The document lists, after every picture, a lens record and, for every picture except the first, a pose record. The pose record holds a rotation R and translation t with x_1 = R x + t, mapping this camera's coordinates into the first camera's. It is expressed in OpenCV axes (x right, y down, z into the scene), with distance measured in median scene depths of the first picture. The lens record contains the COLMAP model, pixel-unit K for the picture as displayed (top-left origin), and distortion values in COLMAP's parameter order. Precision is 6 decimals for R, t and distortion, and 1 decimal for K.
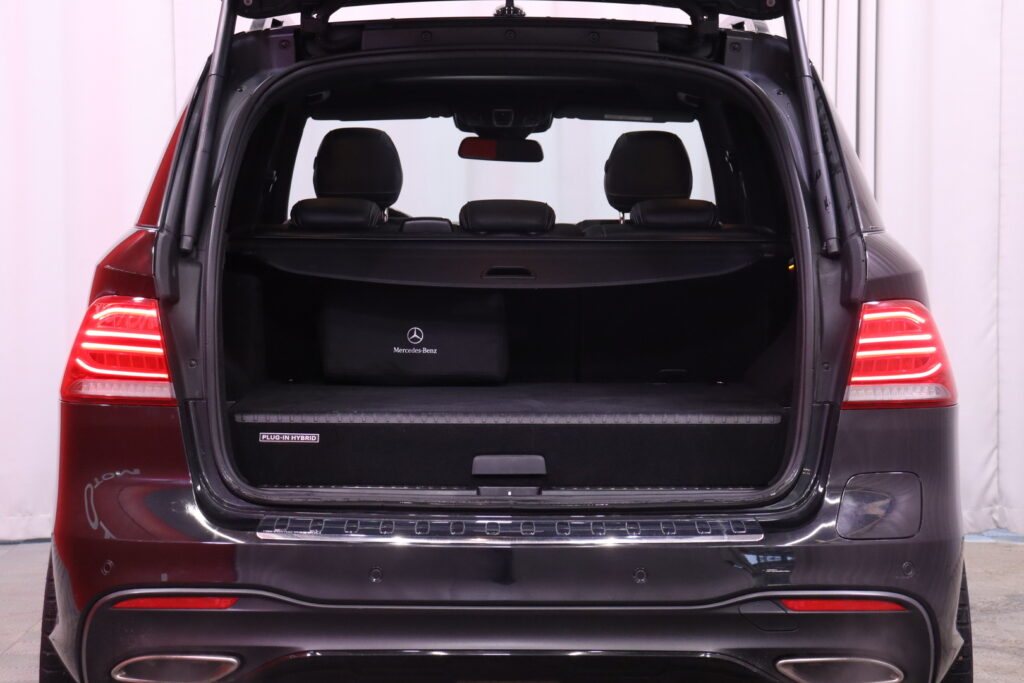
lens RADIAL K [[2419.5, 0, 505.5], [0, 2419.5, 339.8], [0, 0, 1]] dist [0.312382, 0.000000]
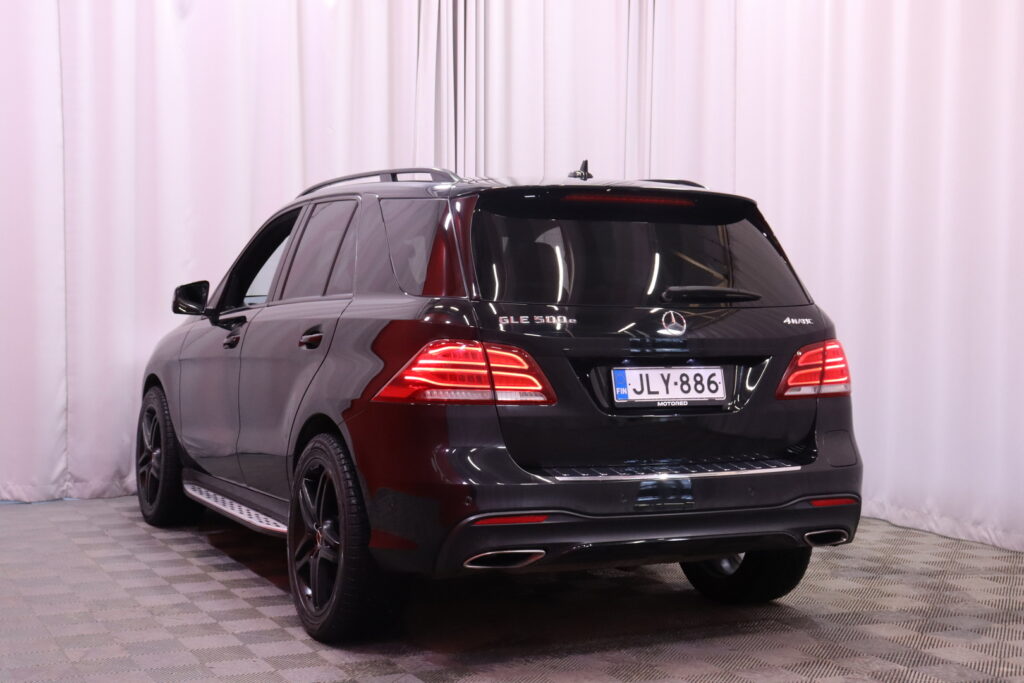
lens RADIAL K [[1646.9, 0, 517.7], [0, 1646.9, 331.2], [0, 0, 1]] dist [0.039391, 0.000000]
pose [[0.903542, -0.004883, 0.428471, -0.609807], [0.016890, 0.999564, -0.024226, 0.004401], [-0.428166, 0.029126, 0.903231, -0.039696]]
